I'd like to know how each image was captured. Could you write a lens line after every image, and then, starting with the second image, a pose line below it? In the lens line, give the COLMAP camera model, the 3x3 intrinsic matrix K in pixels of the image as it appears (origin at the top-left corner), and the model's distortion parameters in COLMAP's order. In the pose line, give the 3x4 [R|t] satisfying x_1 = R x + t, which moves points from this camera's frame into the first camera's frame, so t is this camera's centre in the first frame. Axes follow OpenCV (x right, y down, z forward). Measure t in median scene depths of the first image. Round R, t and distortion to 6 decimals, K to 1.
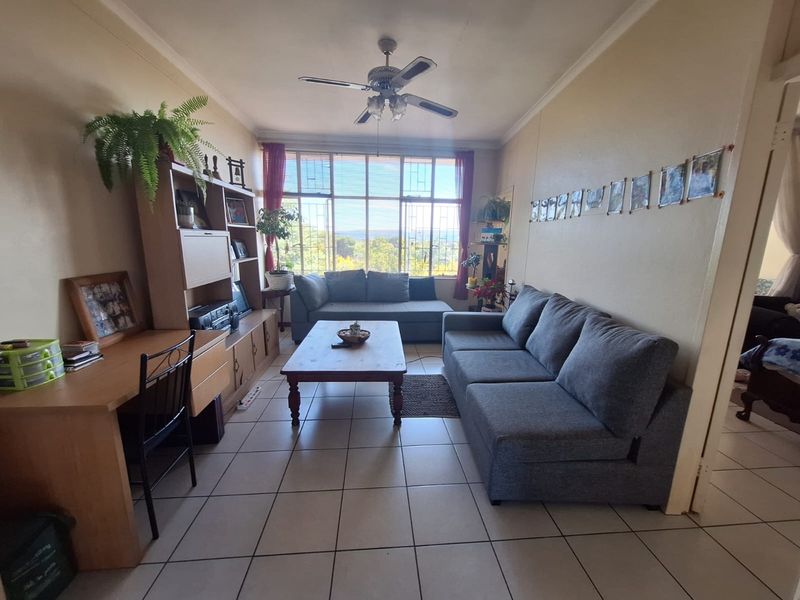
lens RADIAL K [[316.4, 0, 400.6], [0, 316.4, 301.8], [0, 0, 1]] dist [-0.003693, -0.000105]
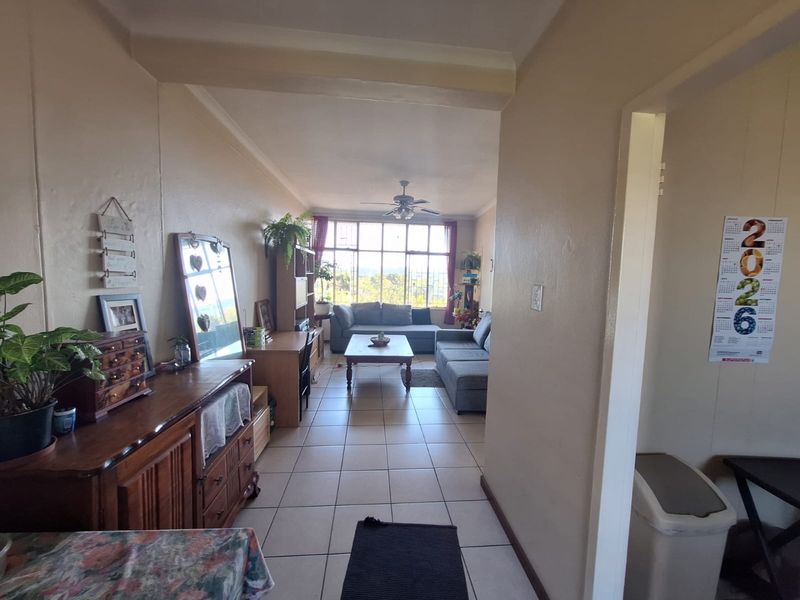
lens RADIAL K [[315.9, 0, 401.0], [0, 315.9, 301.2], [0, 0, 1]] dist [-0.002888, -0.000462]
pose [[0.999915, 0.008632, 0.009753, -0.037594], [-0.007451, 0.993301, -0.115316, 0.058765], [-0.010683, 0.115234, 0.993281, -0.413098]]
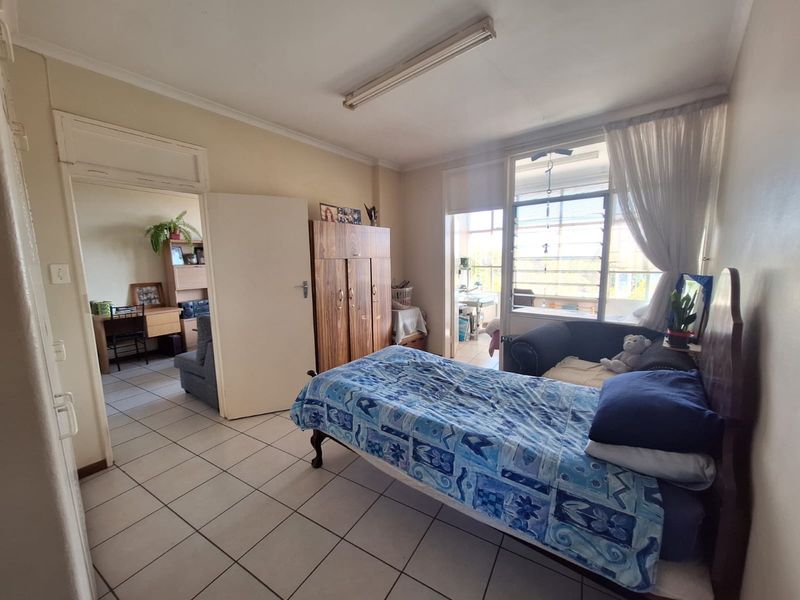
lens RADIAL K [[316.4, 0, 400.6], [0, 316.4, 301.8], [0, 0, 1]] dist [-0.003693, -0.000105]
pose [[0.818837, 0.057386, -0.571150, 0.992882], [-0.092582, 0.995166, -0.032744, -0.015889], [0.566511, 0.079690, 0.820192, 0.002502]]
